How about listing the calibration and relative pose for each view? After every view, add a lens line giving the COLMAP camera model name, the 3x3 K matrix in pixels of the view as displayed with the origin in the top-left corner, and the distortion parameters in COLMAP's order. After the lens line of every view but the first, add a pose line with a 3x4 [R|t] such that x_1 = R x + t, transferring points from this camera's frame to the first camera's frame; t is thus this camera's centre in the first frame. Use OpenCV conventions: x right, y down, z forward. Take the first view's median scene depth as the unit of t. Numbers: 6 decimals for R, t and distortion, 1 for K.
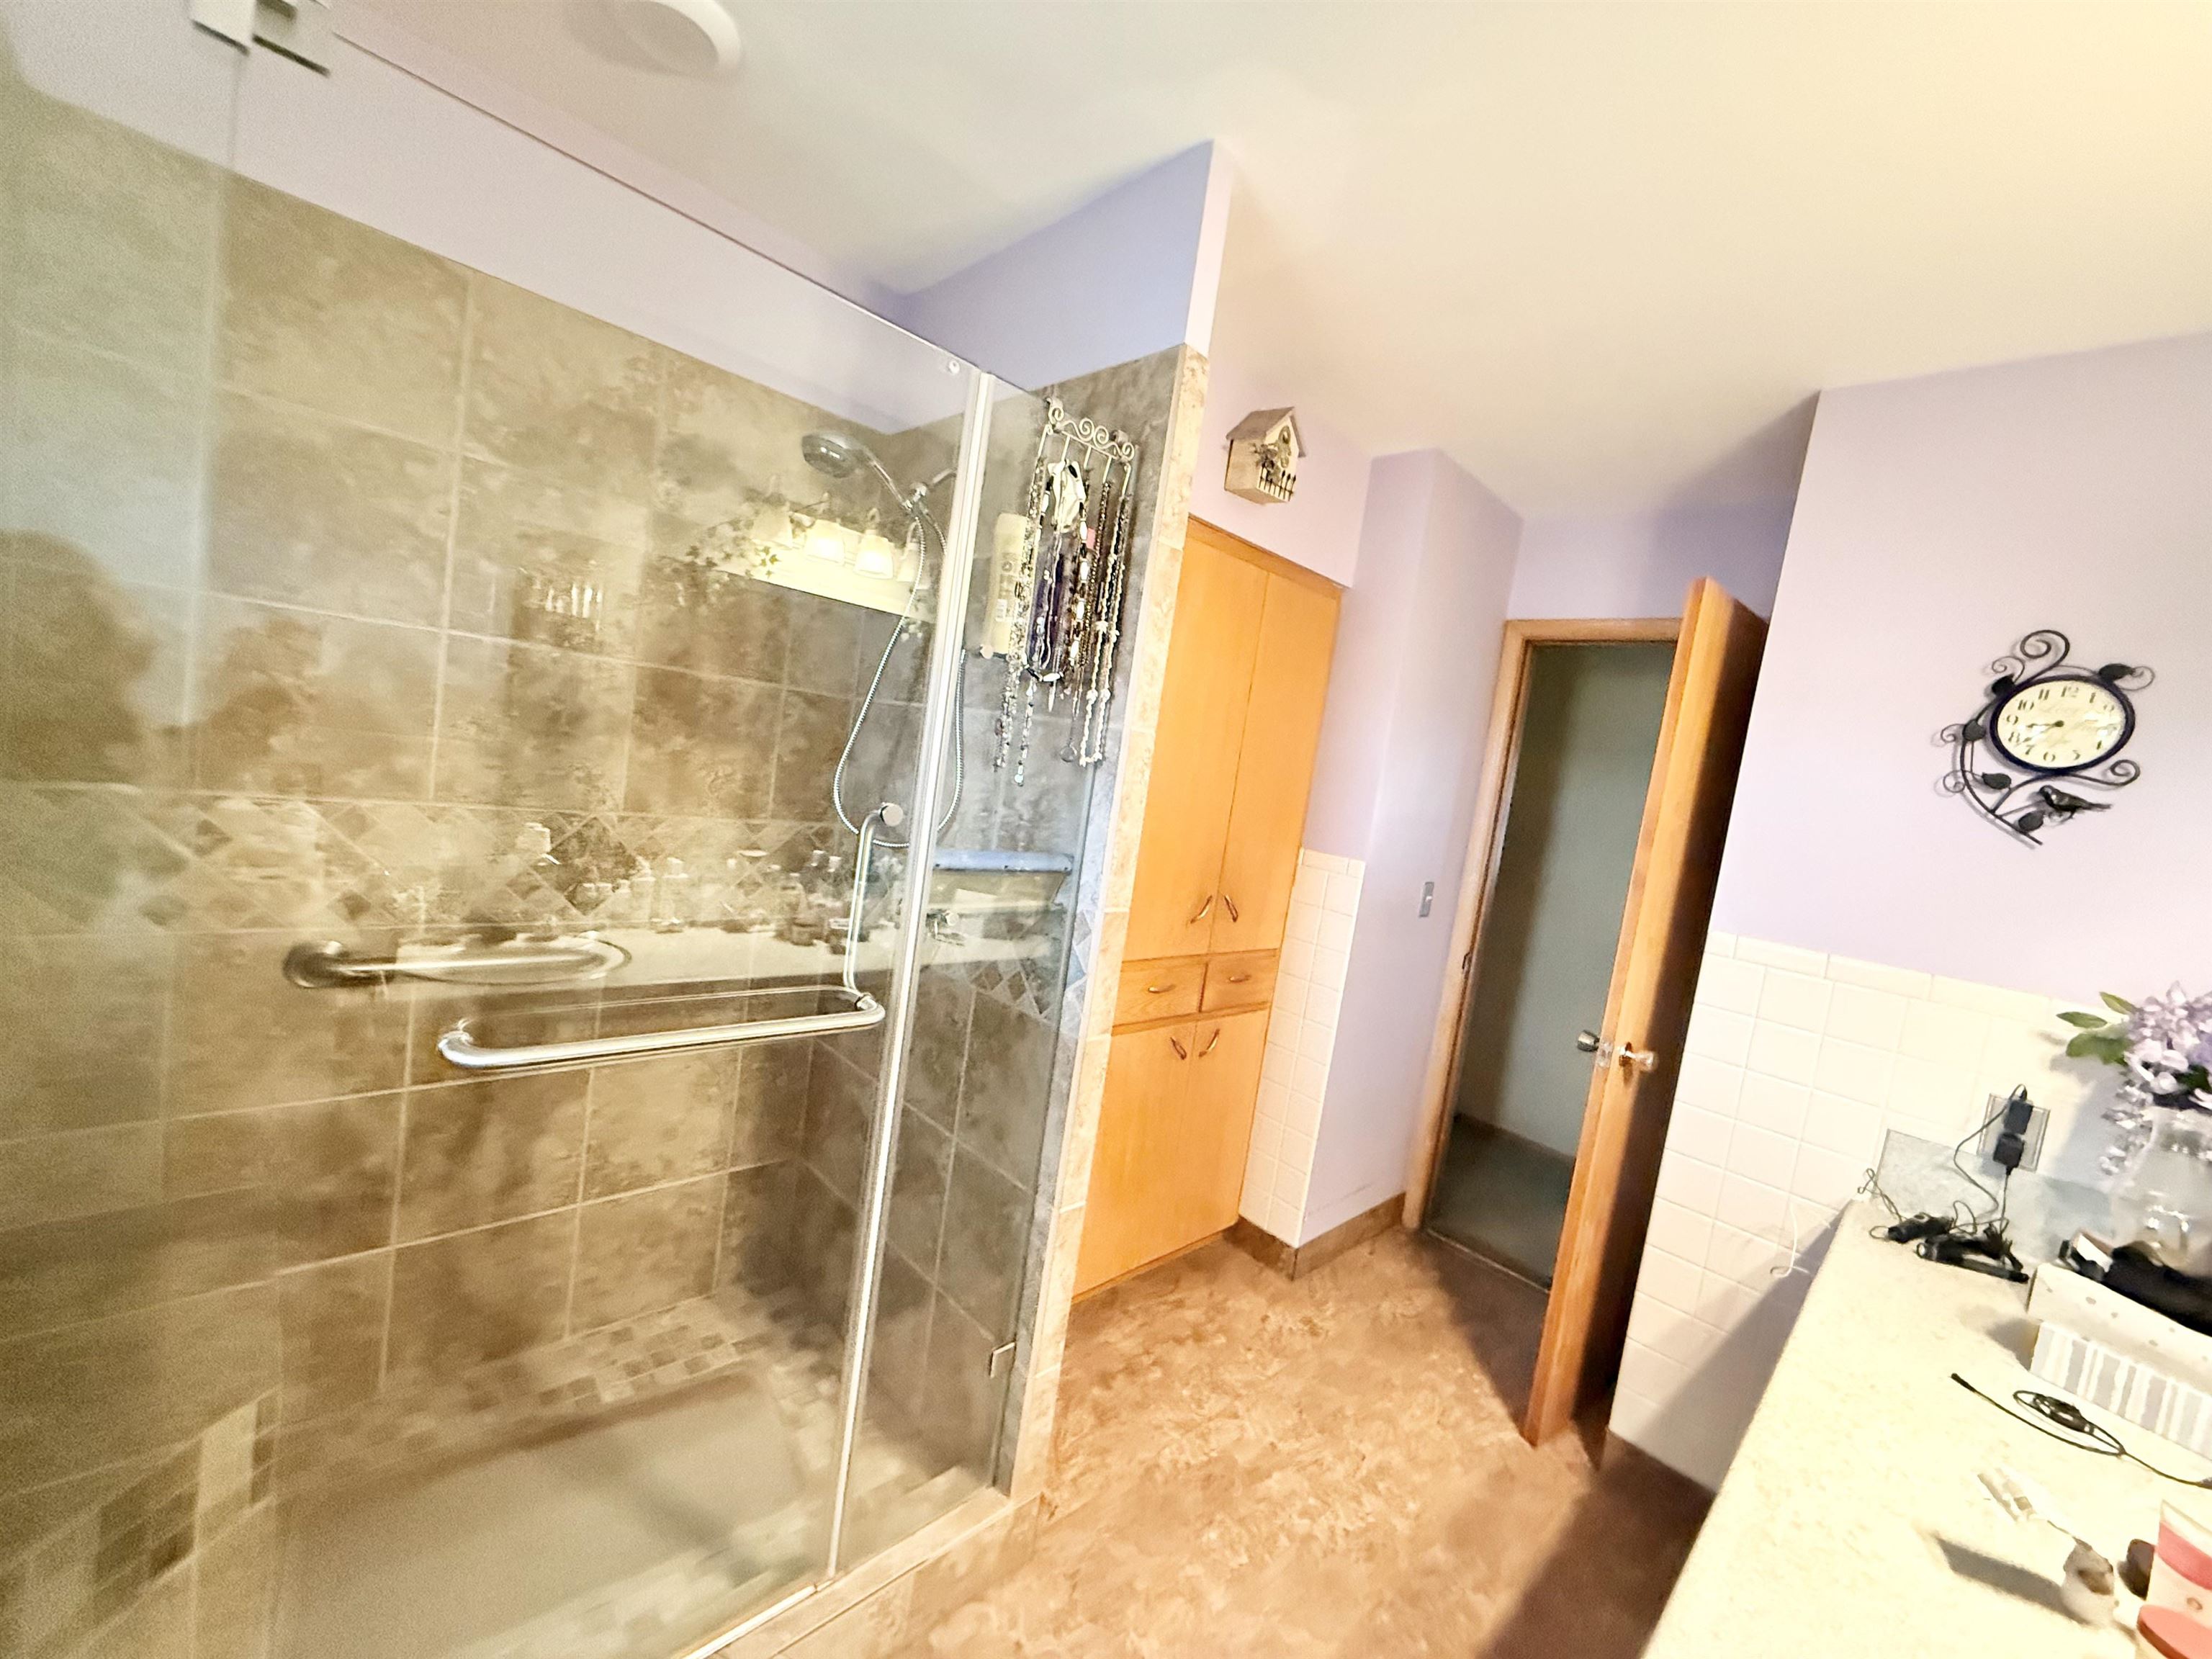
lens RADIAL K [[880.4, 0, 1103.3], [0, 880.4, 828.2], [0, 0, 1]] dist [0.002475, -0.000271]
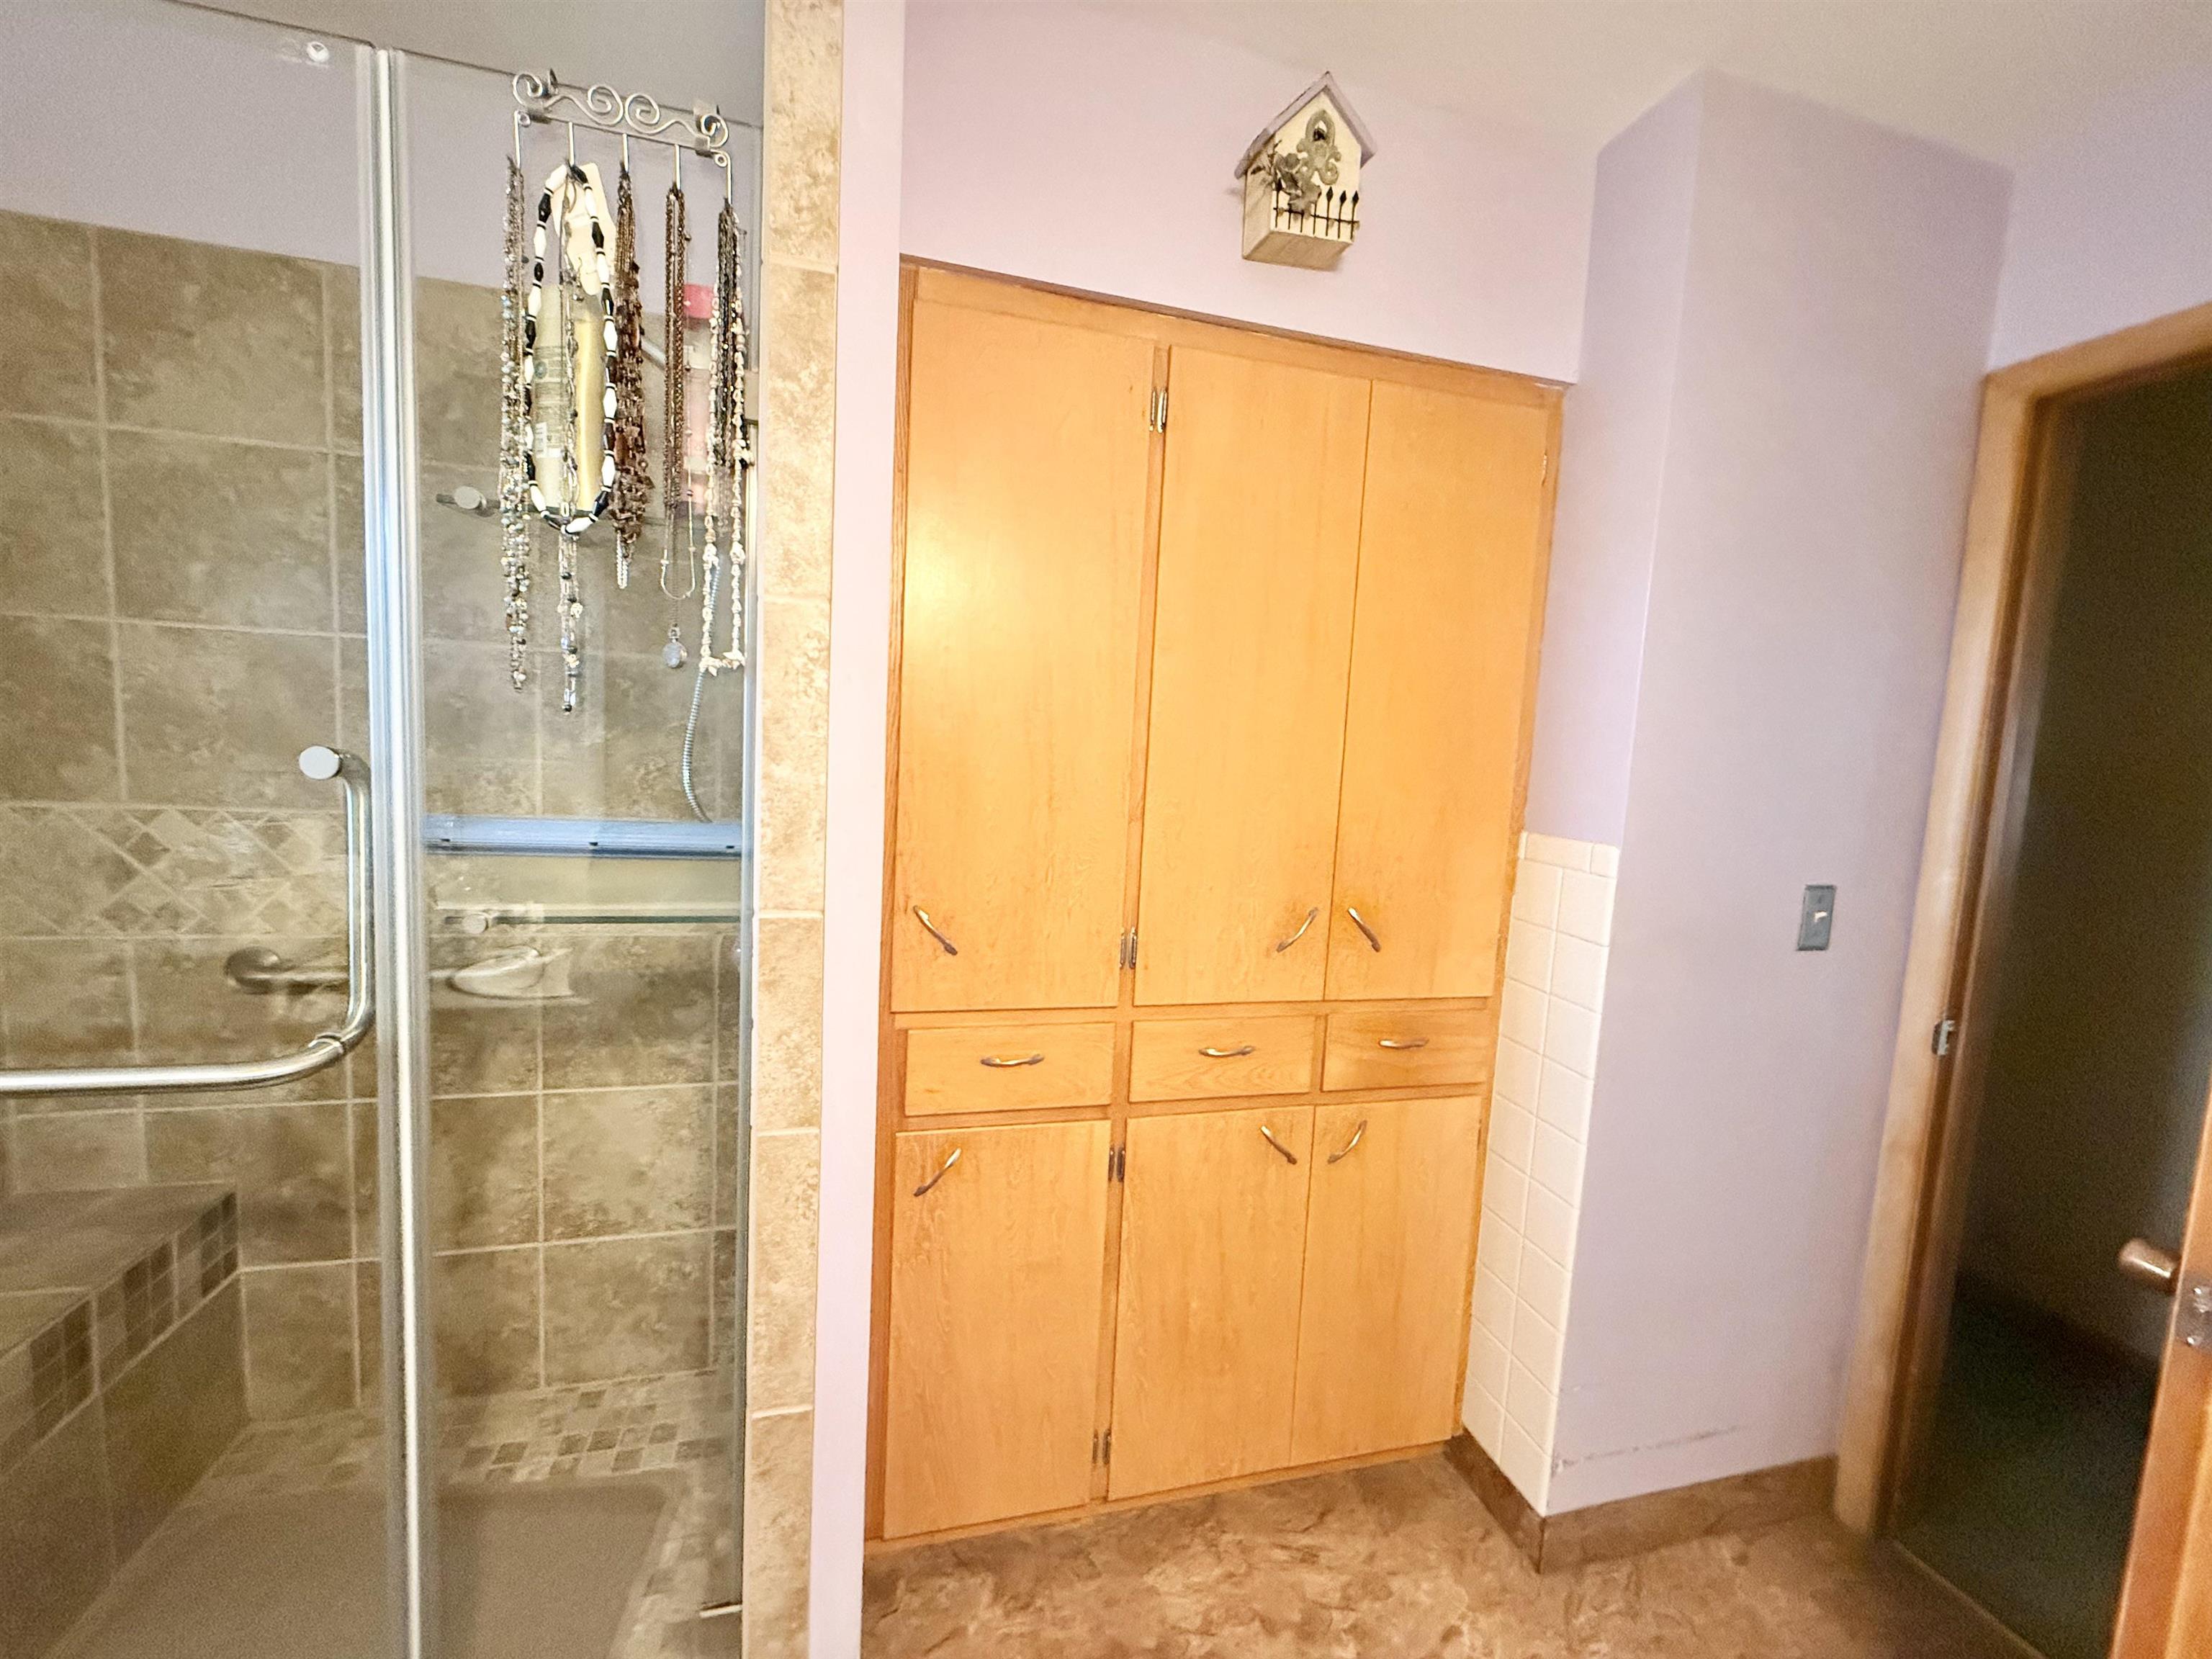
lens RADIAL K [[880.4, 0, 1106.3], [0, 880.4, 828.1], [0, 0, 1]] dist [0.002475, -0.000271]
pose [[0.868383, -0.053660, -0.492982, 0.395789], [0.033773, 0.998220, -0.049163, 0.058159], [0.494742, 0.026043, 0.868649, 0.478680]]
